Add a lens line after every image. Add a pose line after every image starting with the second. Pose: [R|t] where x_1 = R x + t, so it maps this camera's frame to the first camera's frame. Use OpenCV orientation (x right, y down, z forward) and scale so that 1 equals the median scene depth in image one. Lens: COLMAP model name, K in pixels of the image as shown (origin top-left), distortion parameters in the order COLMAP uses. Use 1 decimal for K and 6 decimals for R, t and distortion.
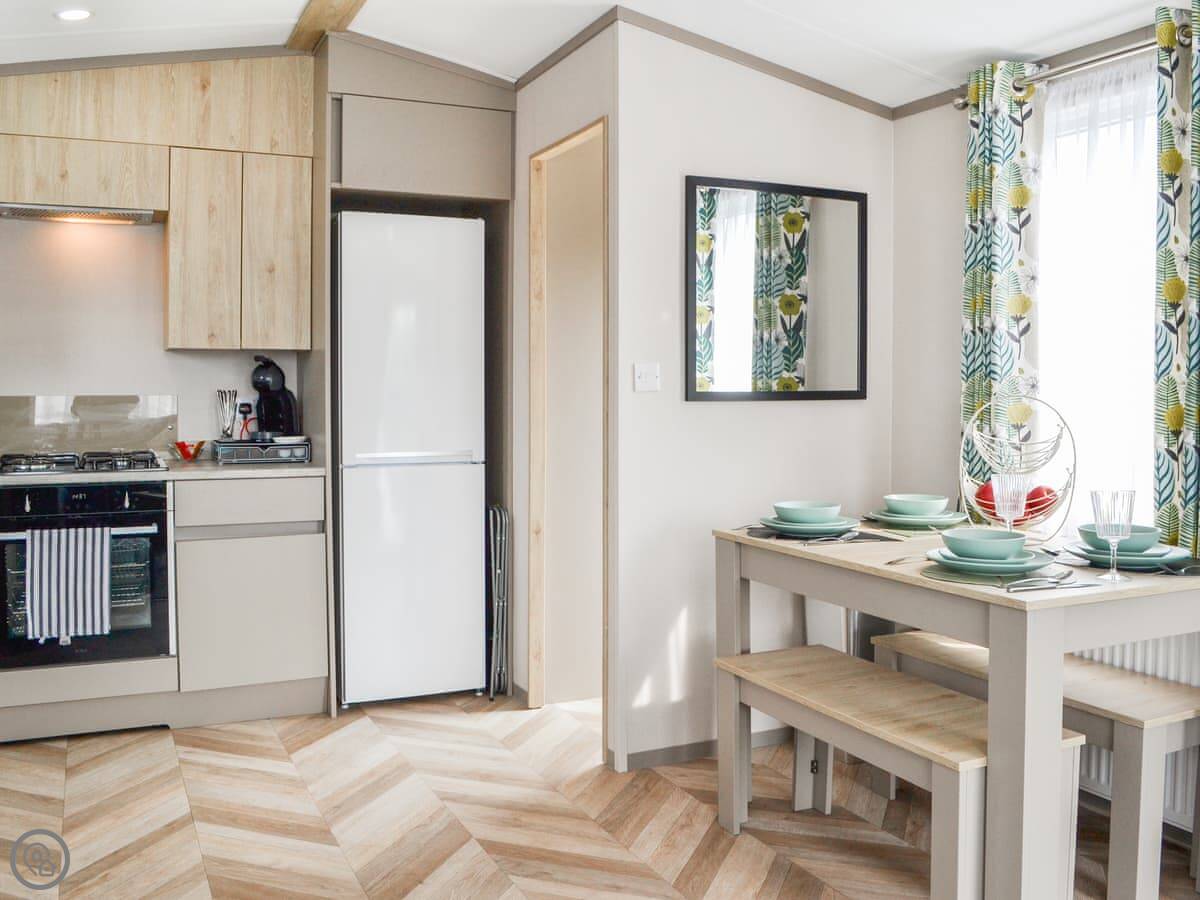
lens RADIAL K [[1073.6, 0, 602.8], [0, 1073.6, 437.4], [0, 0, 1]] dist [-0.086986, -0.022690]
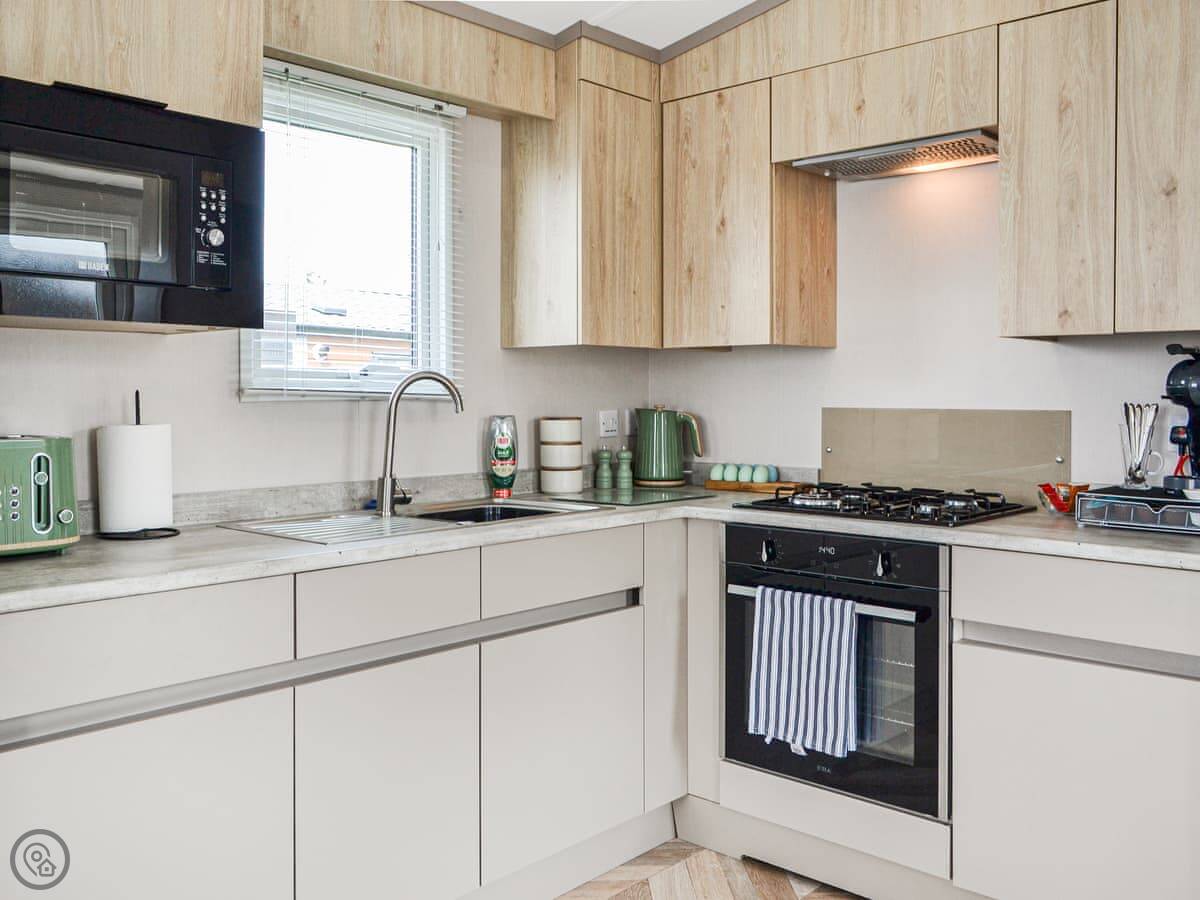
lens RADIAL K [[1040.0, 0, 561.8], [0, 1040.0, 416.7], [0, 0, 1]] dist [-0.054954, 0.046685]
pose [[0.343663, 0.017696, -0.938926, 0.092377], [-0.047137, 0.998887, 0.001573, -0.025303], [0.937909, 0.043718, 0.344114, 0.550156]]
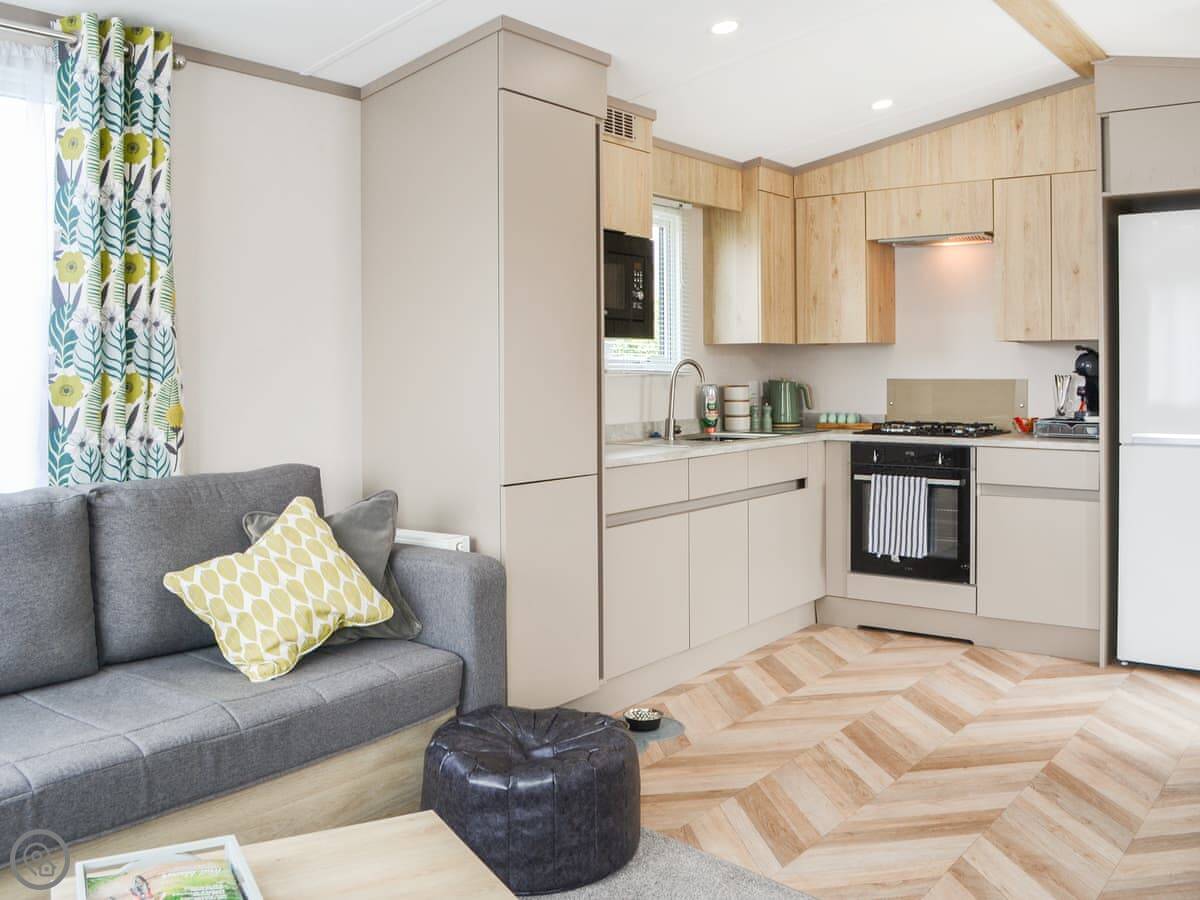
lens RADIAL K [[1073.6, 0, 604.1], [0, 1073.6, 406.6], [0, 0, 1]] dist [-0.086986, -0.022690]
pose [[0.450721, 0.024369, -0.892332, 0.513640], [-0.037820, 0.999251, 0.008186, -0.000264], [0.891863, 0.030058, 0.451305, 0.027860]]
